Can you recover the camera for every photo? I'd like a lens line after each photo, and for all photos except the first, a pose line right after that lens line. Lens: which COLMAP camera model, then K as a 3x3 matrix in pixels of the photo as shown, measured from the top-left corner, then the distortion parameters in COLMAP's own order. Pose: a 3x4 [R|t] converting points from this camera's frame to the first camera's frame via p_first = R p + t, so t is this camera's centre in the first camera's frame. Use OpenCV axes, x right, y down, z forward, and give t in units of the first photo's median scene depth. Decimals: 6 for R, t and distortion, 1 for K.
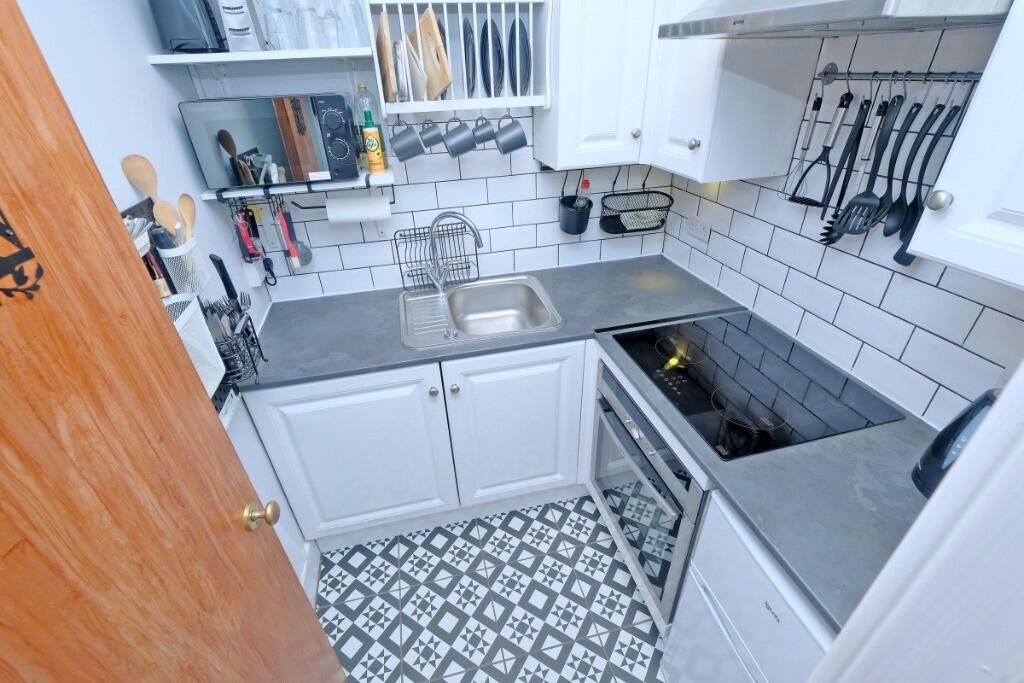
lens RADIAL K [[448.8, 0, 512.0], [0, 448.8, 341.5], [0, 0, 1]] dist [-0.001445, -0.000322]
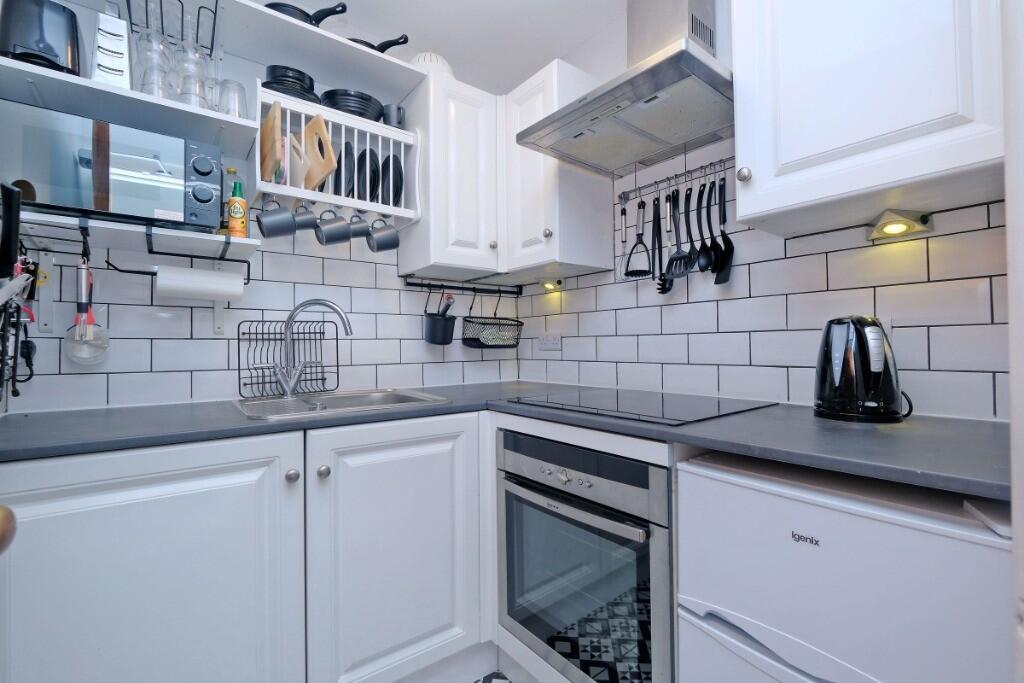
lens RADIAL K [[447.2, 0, 512.2], [0, 447.2, 337.8], [0, 0, 1]] dist [-0.003487, -0.000740]
pose [[0.915873, 0.032499, 0.400150, -0.163301], [0.188306, 0.845502, -0.499668, 0.391346], [-0.354566, 0.532983, 0.768253, 0.238422]]
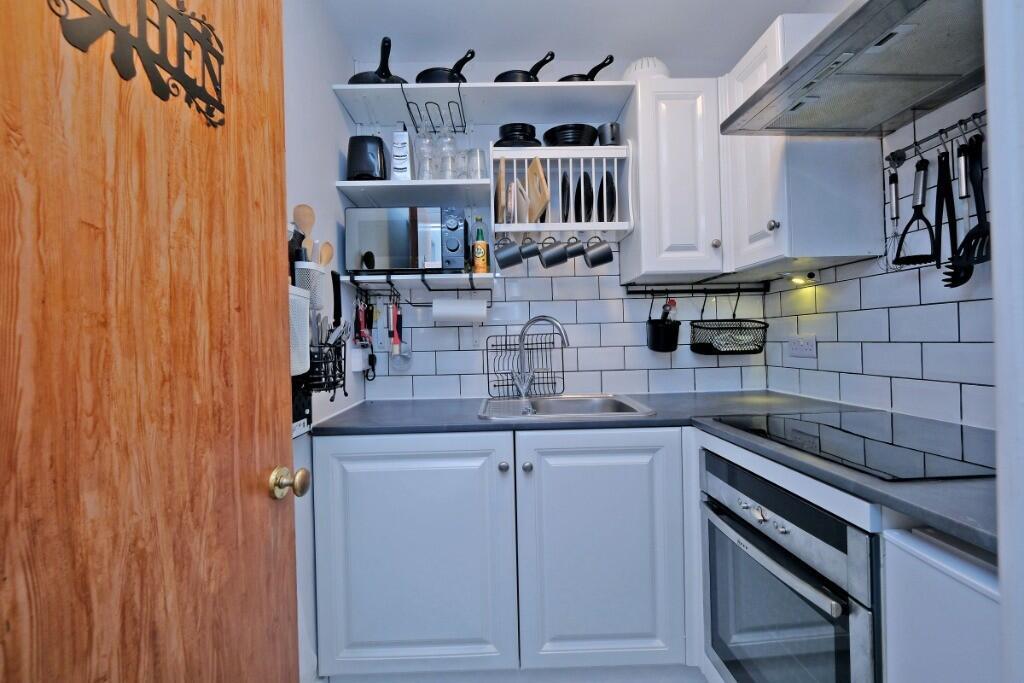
lens RADIAL K [[447.2, 0, 512.2], [0, 447.2, 337.8], [0, 0, 1]] dist [-0.003487, -0.000740]
pose [[0.977275, 0.008370, -0.211811, 0.030514], [-0.116650, 0.855550, -0.504407, 0.379689], [0.176993, 0.517652, 0.837084, 0.146767]]
